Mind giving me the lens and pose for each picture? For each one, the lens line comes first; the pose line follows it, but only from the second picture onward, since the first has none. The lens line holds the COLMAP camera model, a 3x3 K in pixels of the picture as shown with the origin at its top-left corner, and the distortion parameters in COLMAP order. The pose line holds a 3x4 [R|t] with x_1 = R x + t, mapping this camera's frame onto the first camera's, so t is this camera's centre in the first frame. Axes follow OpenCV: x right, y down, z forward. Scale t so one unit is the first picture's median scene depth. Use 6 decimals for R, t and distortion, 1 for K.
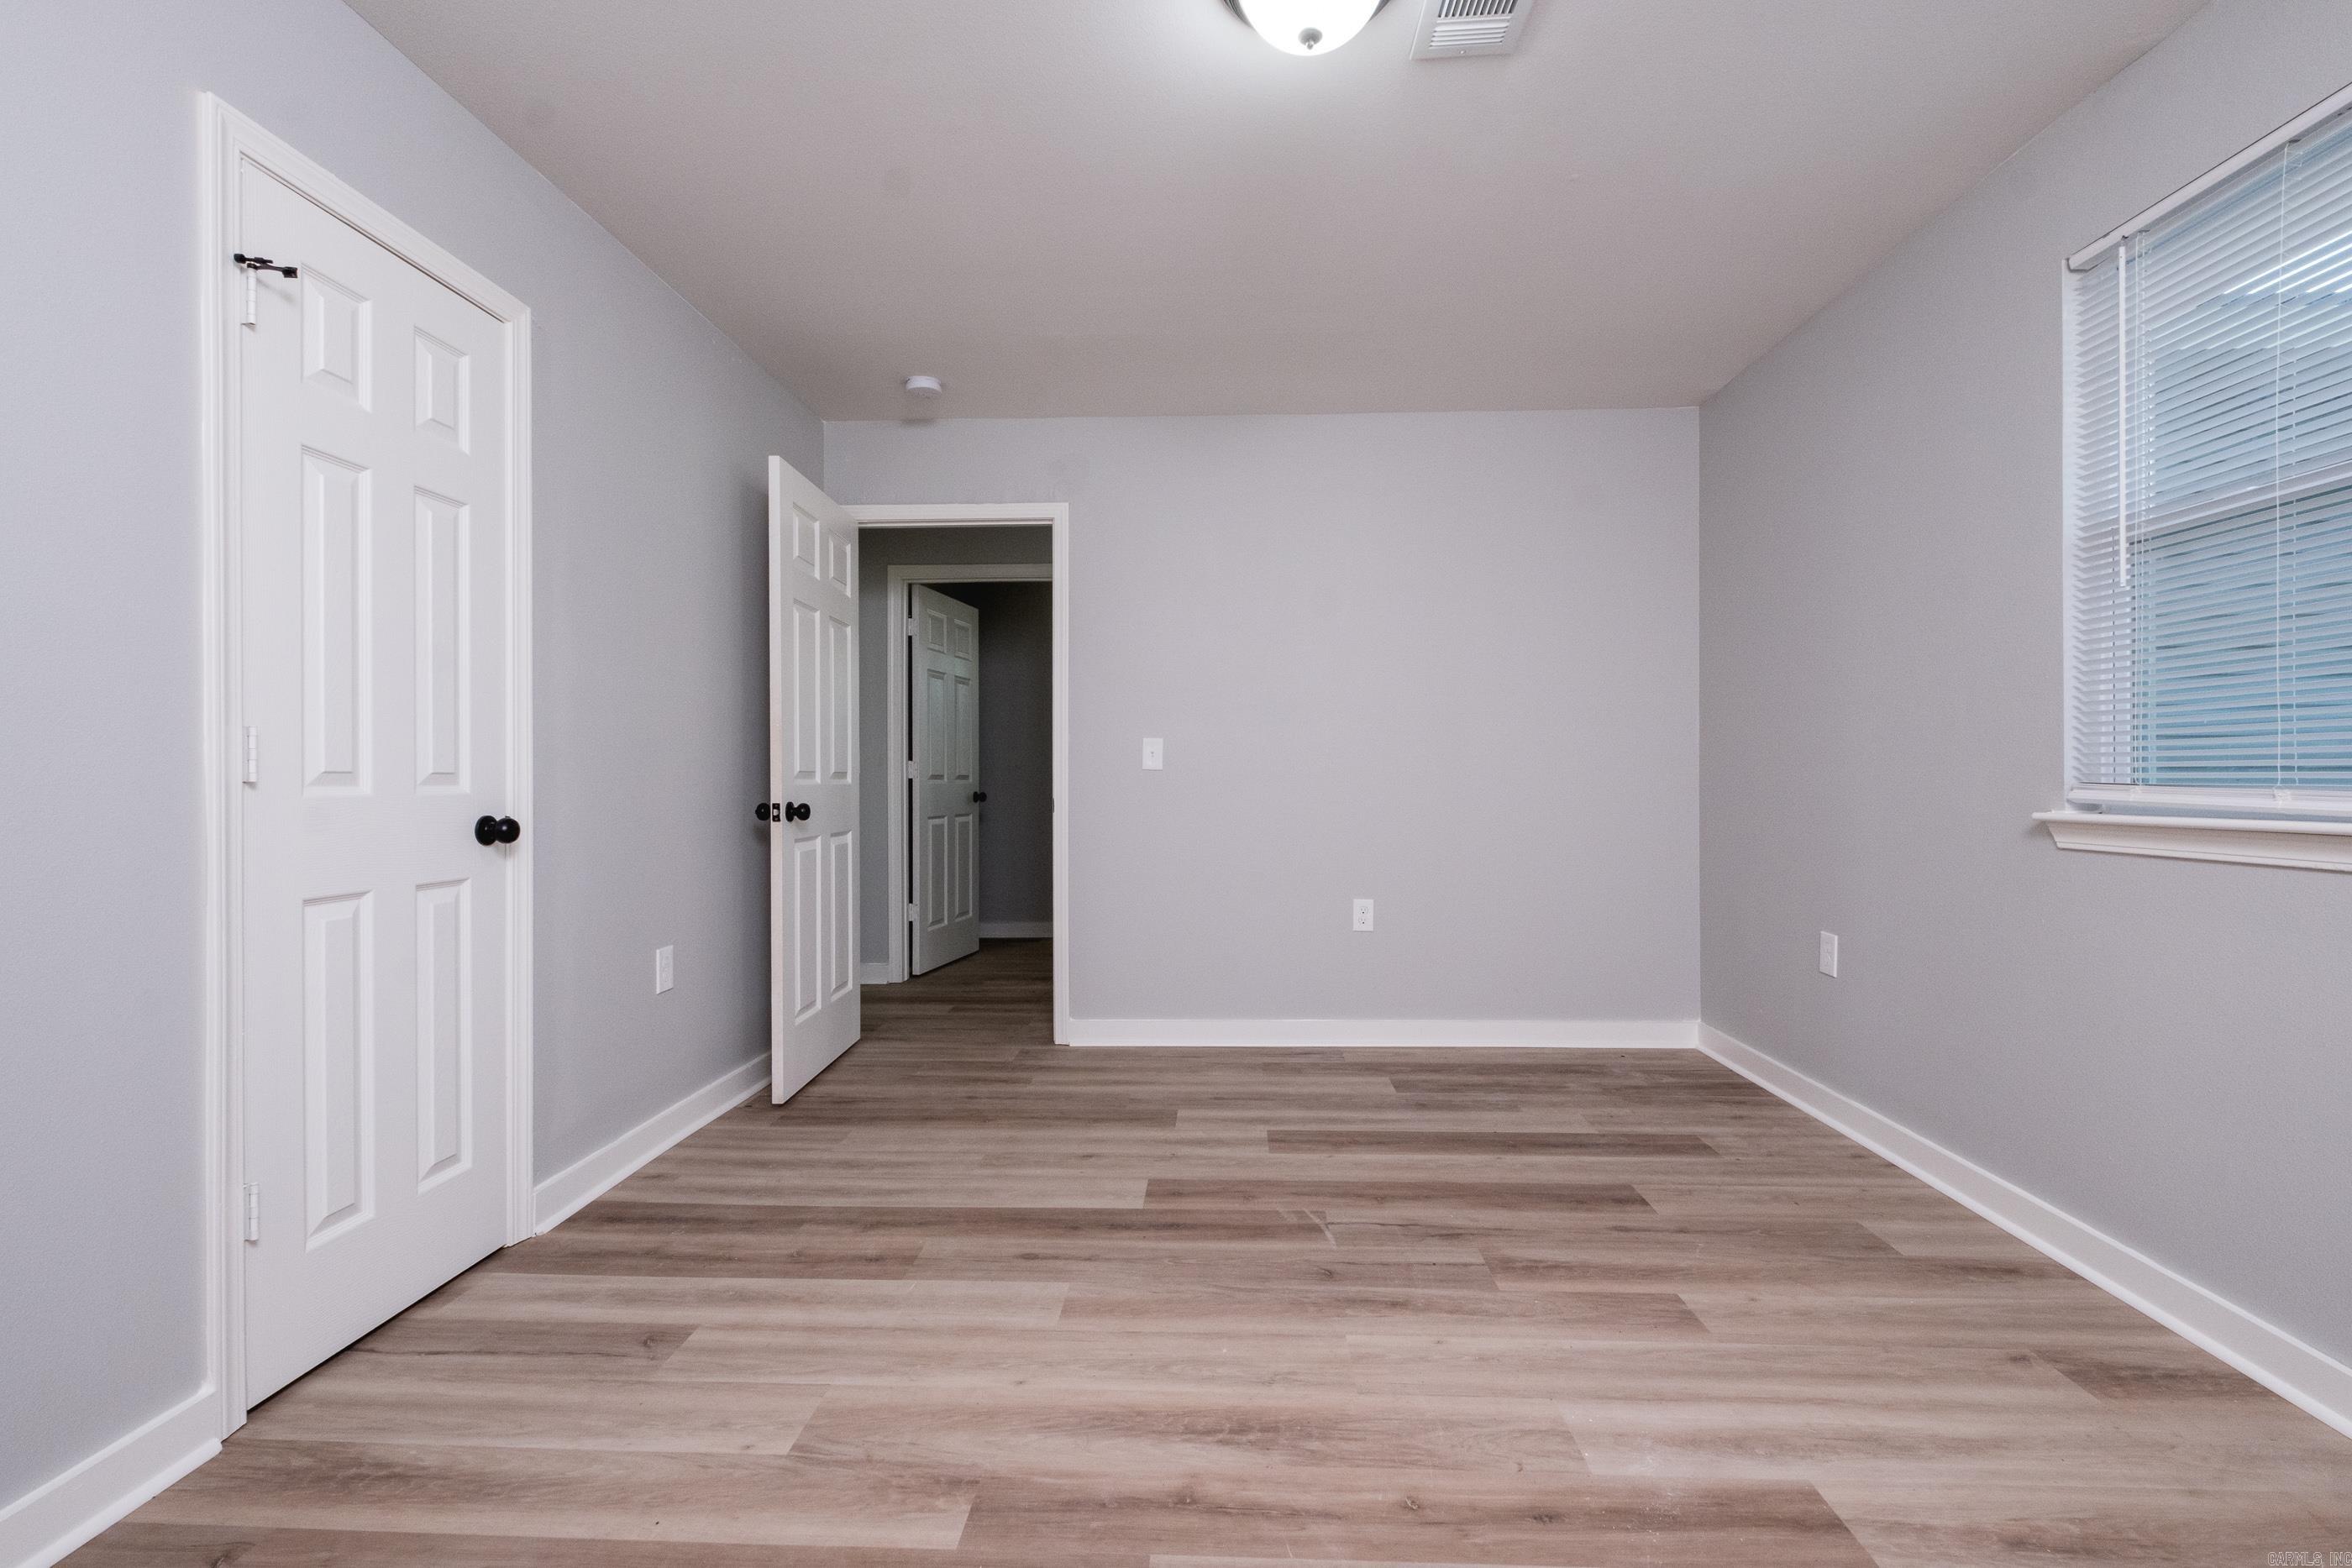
lens RADIAL K [[1085.0, 0, 1231.2], [0, 1085.0, 781.0], [0, 0, 1]] dist [-0.012354, -0.000206]
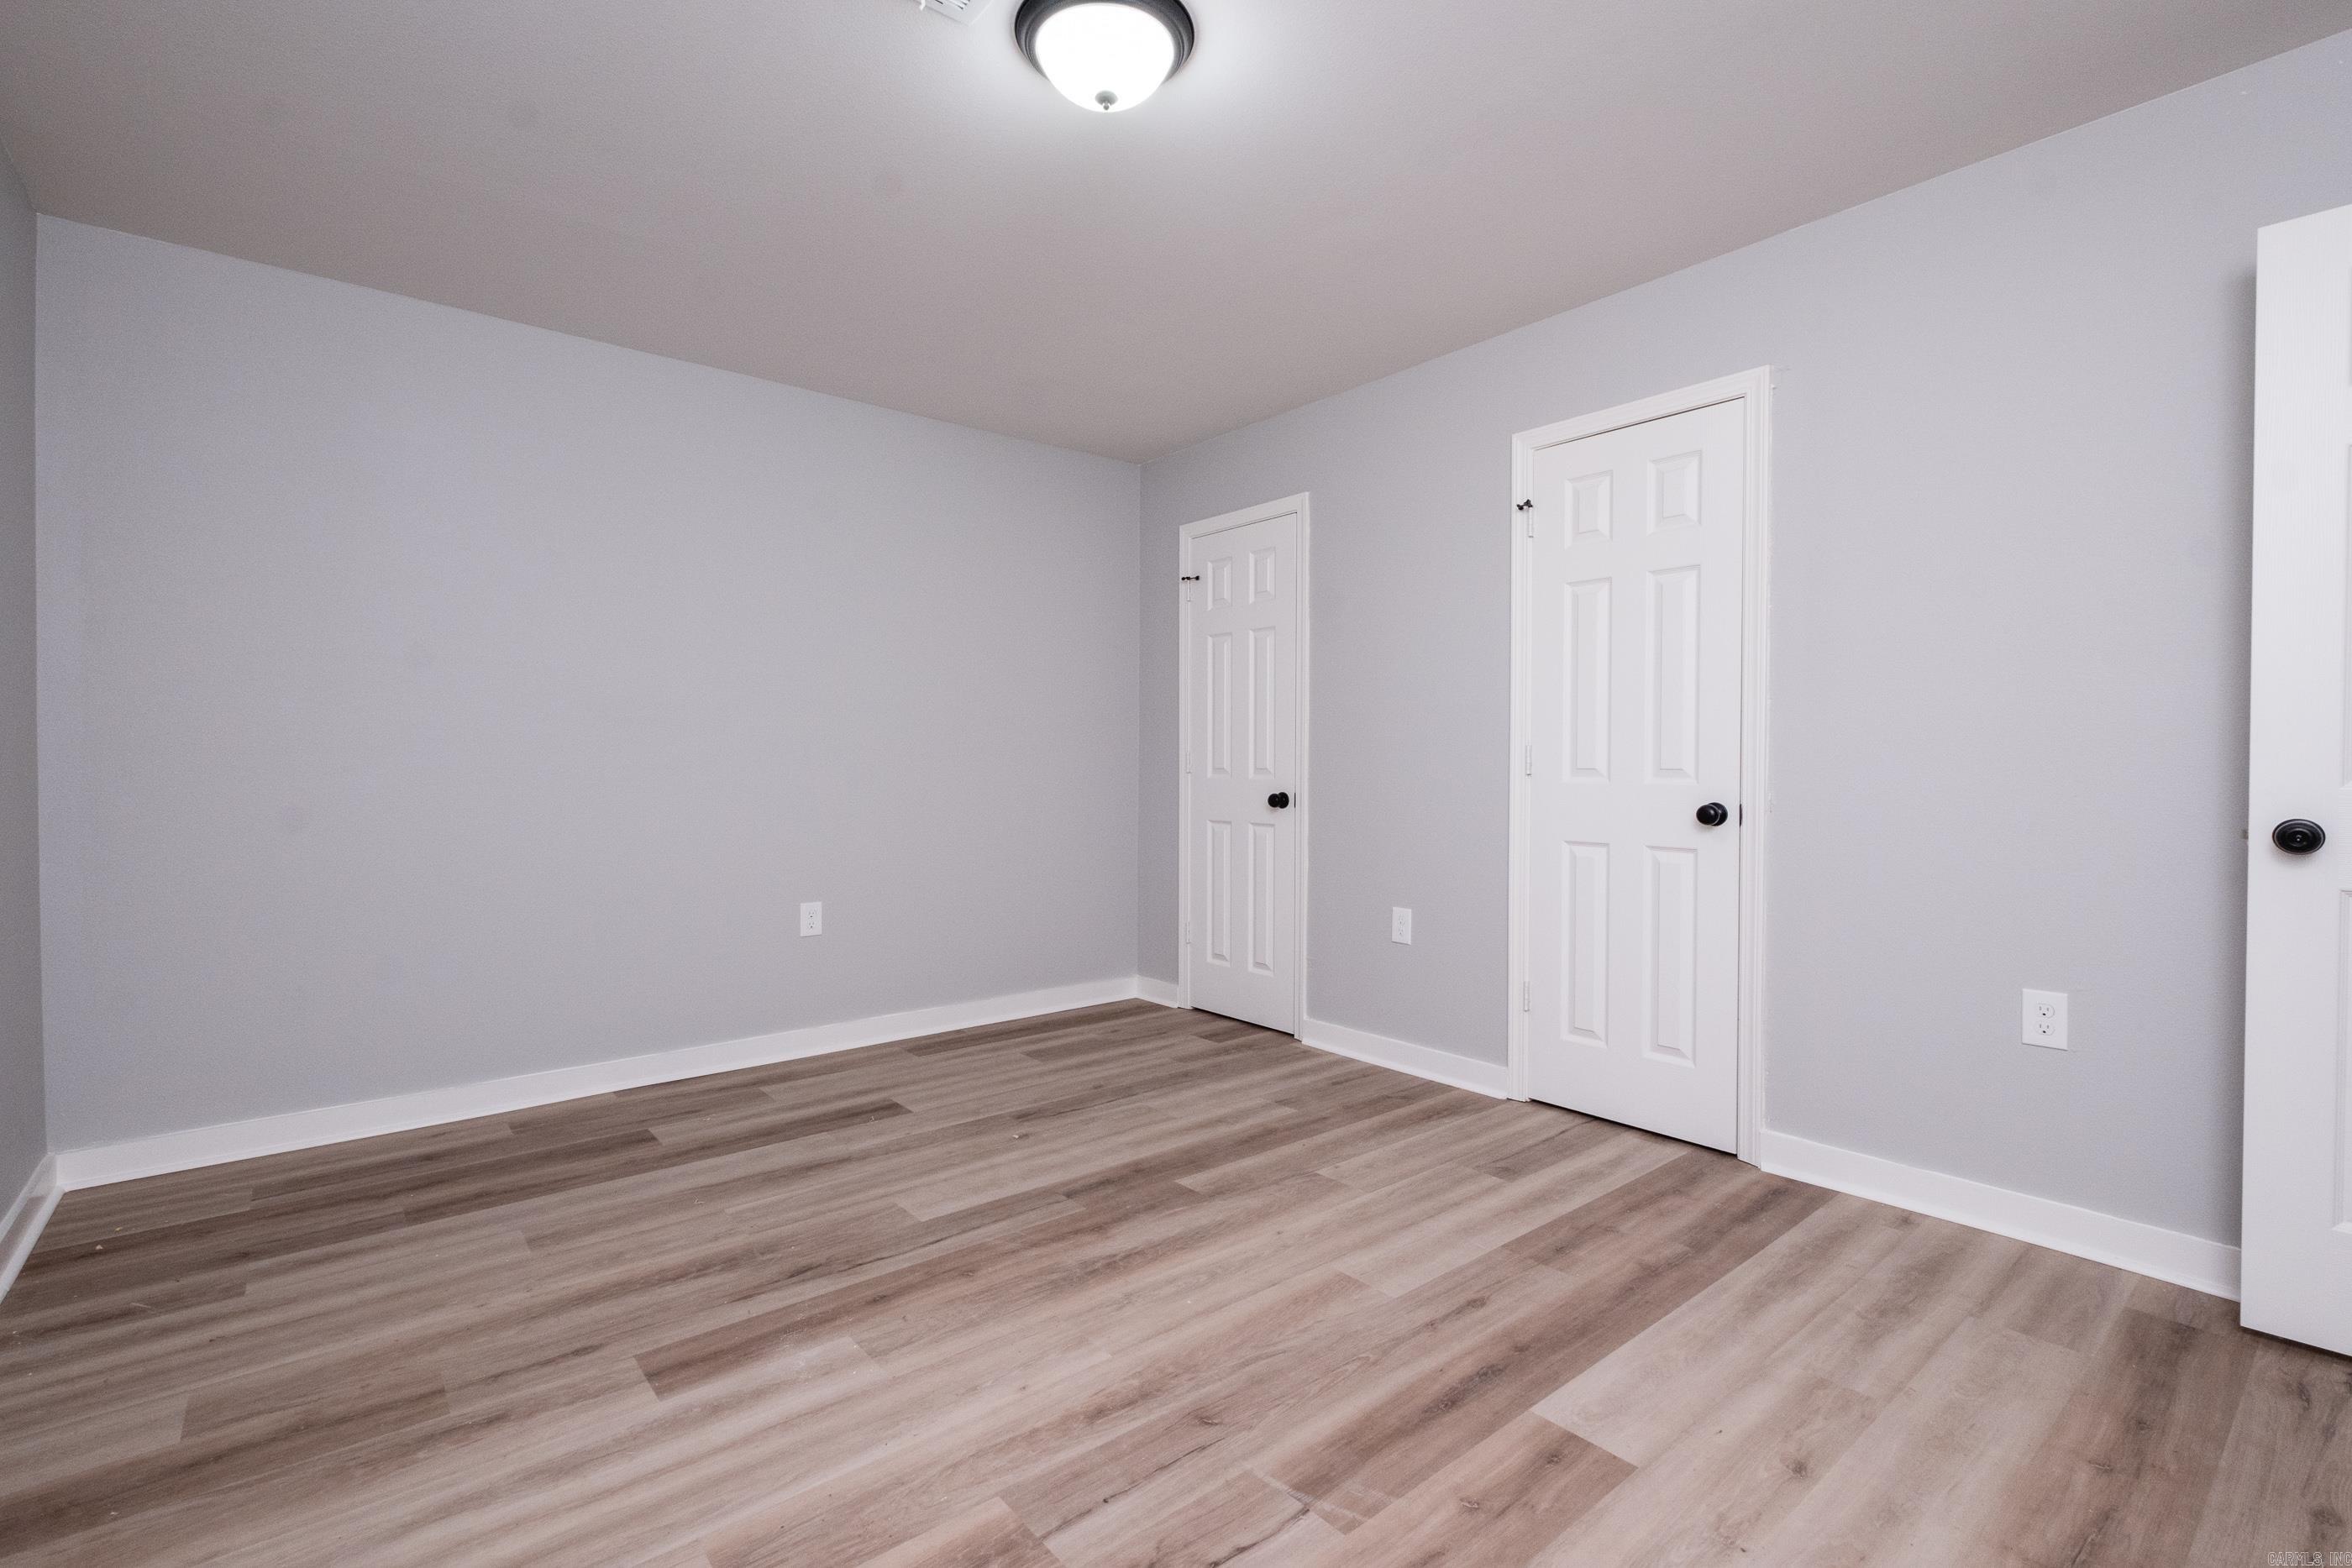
lens RADIAL K [[1007.3, 0, 1182.6], [0, 1007.3, 782.8], [0, 0, 1]] dist [0.003554, -0.003243]
pose [[-0.769235, 0.012740, -0.638839, 0.559217], [-0.000268, 0.999795, 0.020262, -0.016009], [0.638966, 0.015758, -0.769074, 1.539264]]
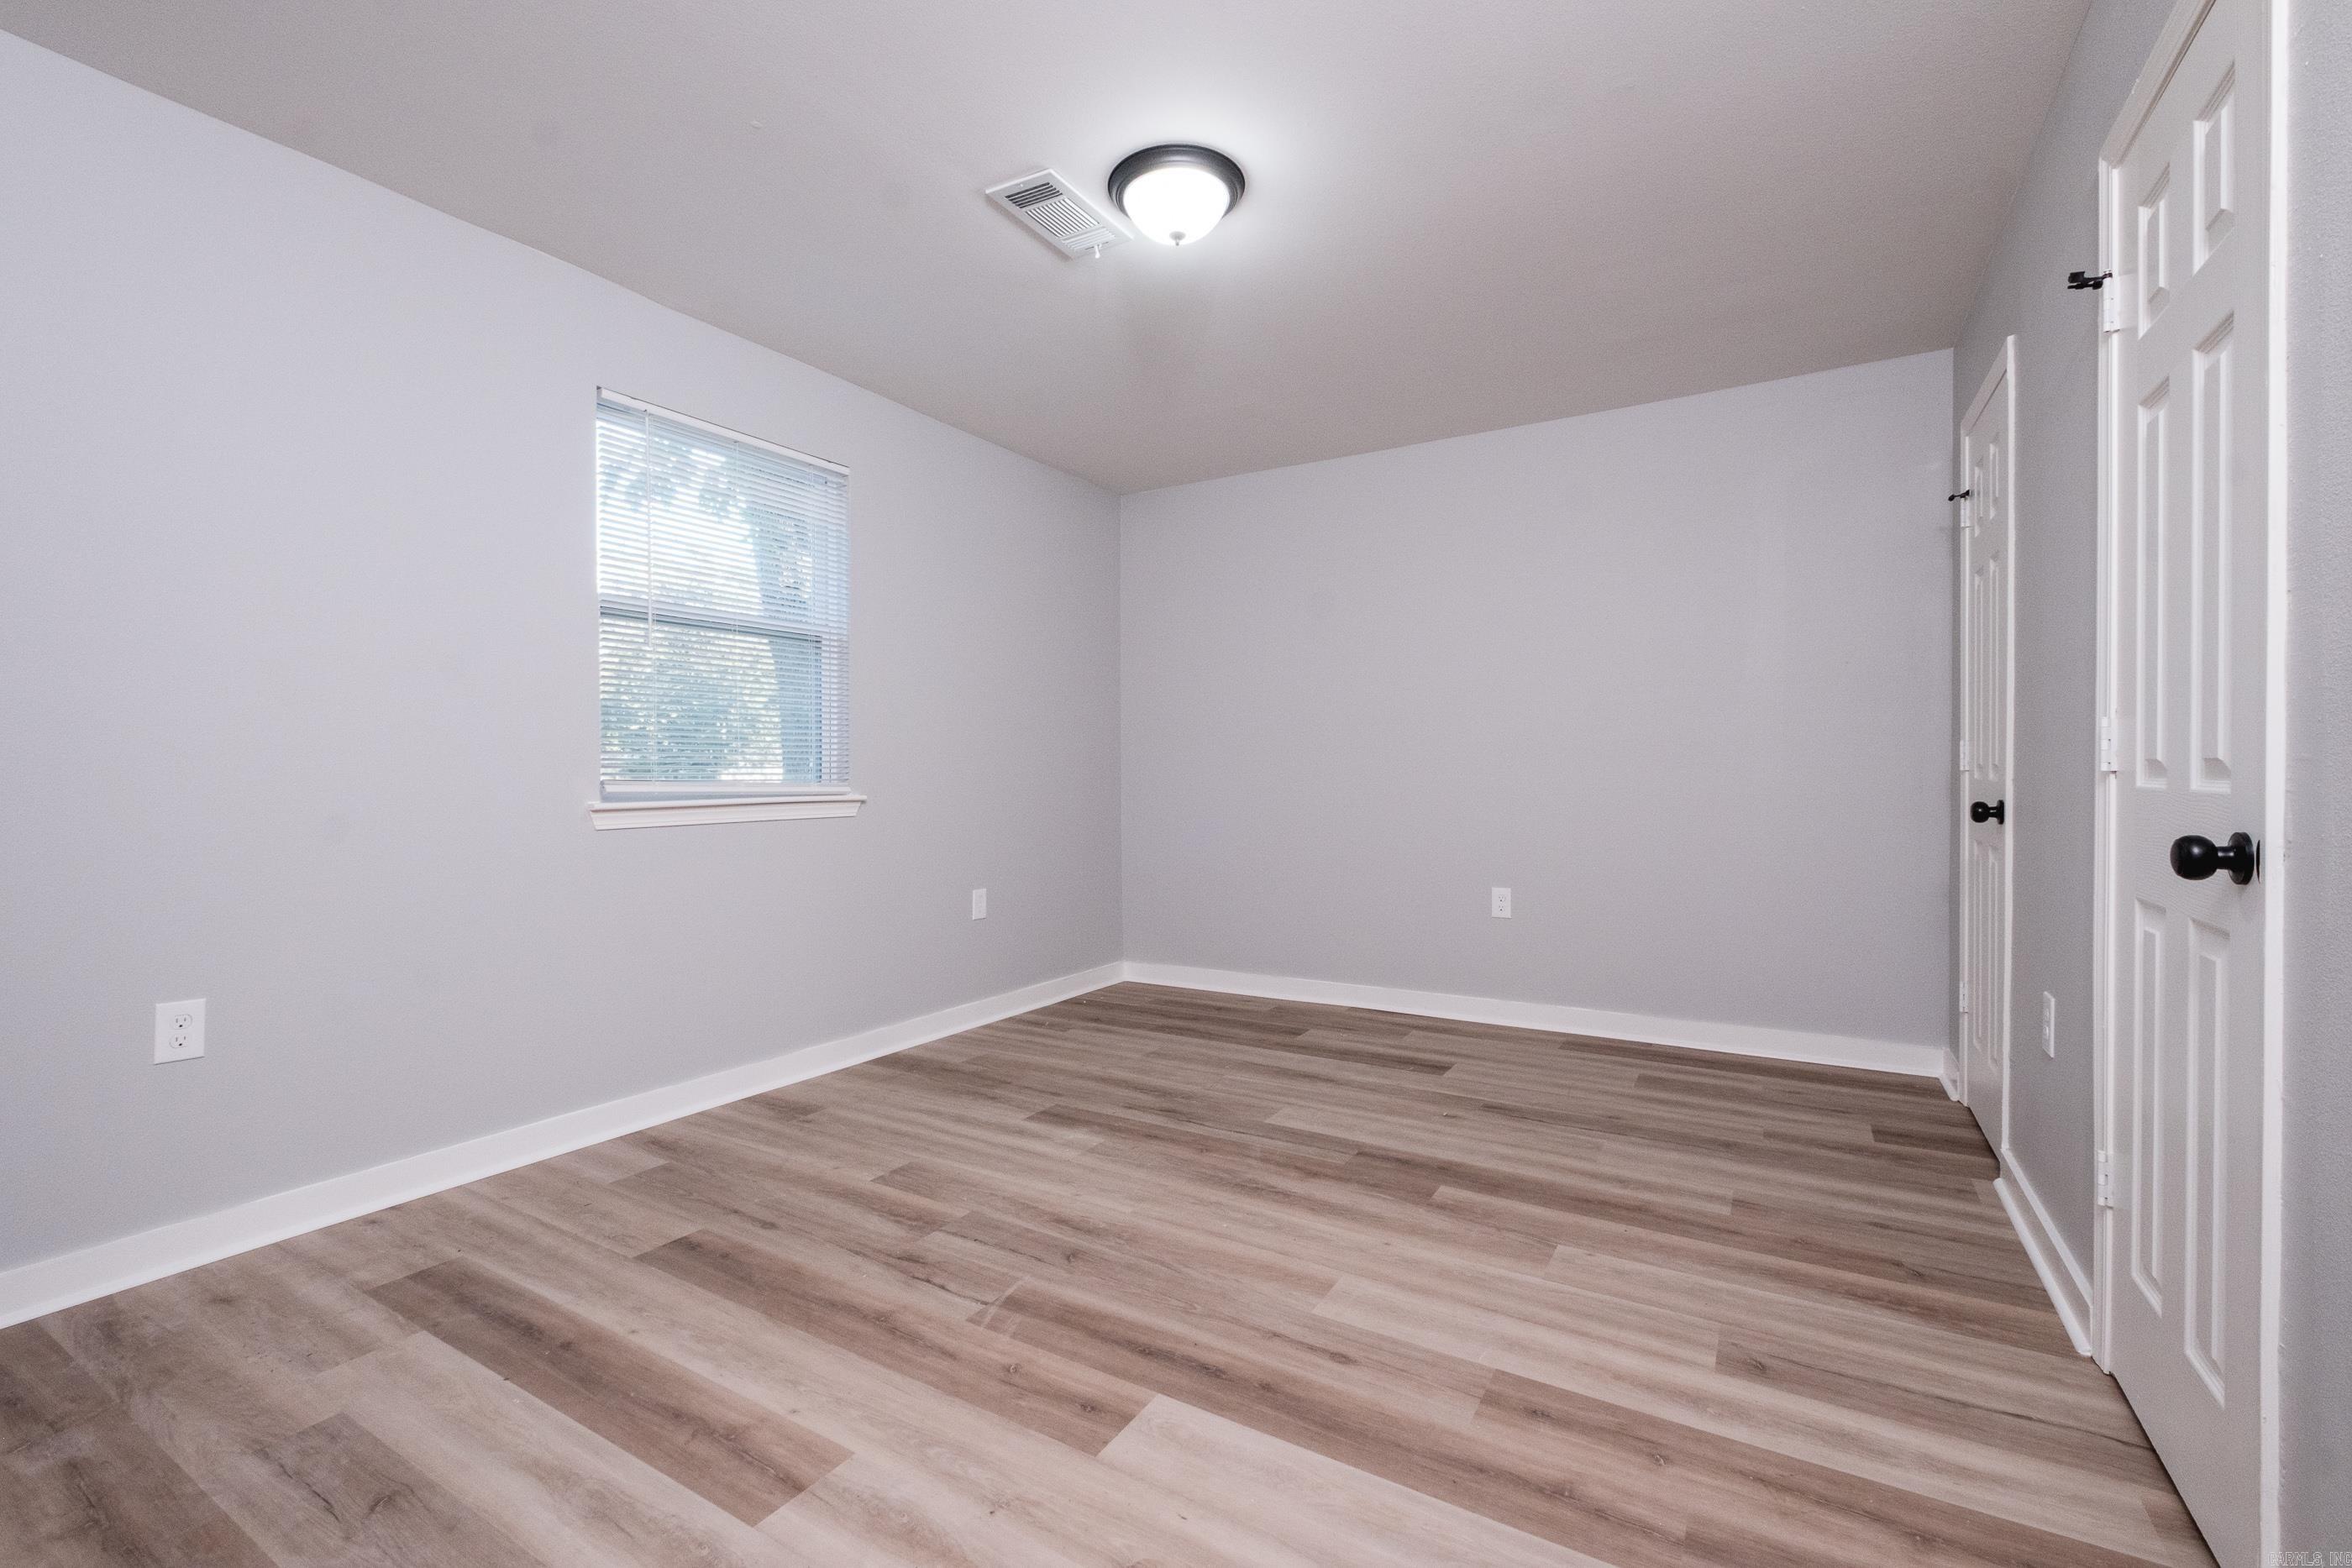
lens RADIAL K [[1007.3, 0, 1182.6], [0, 1007.3, 782.8], [0, 0, 1]] dist [0.003554, -0.003243]
pose [[-0.867657, -0.000198, 0.497164, -0.476996], [0.007803, 0.999871, 0.014016, -0.006249], [-0.497103, 0.016040, -0.867543, 1.771417]]
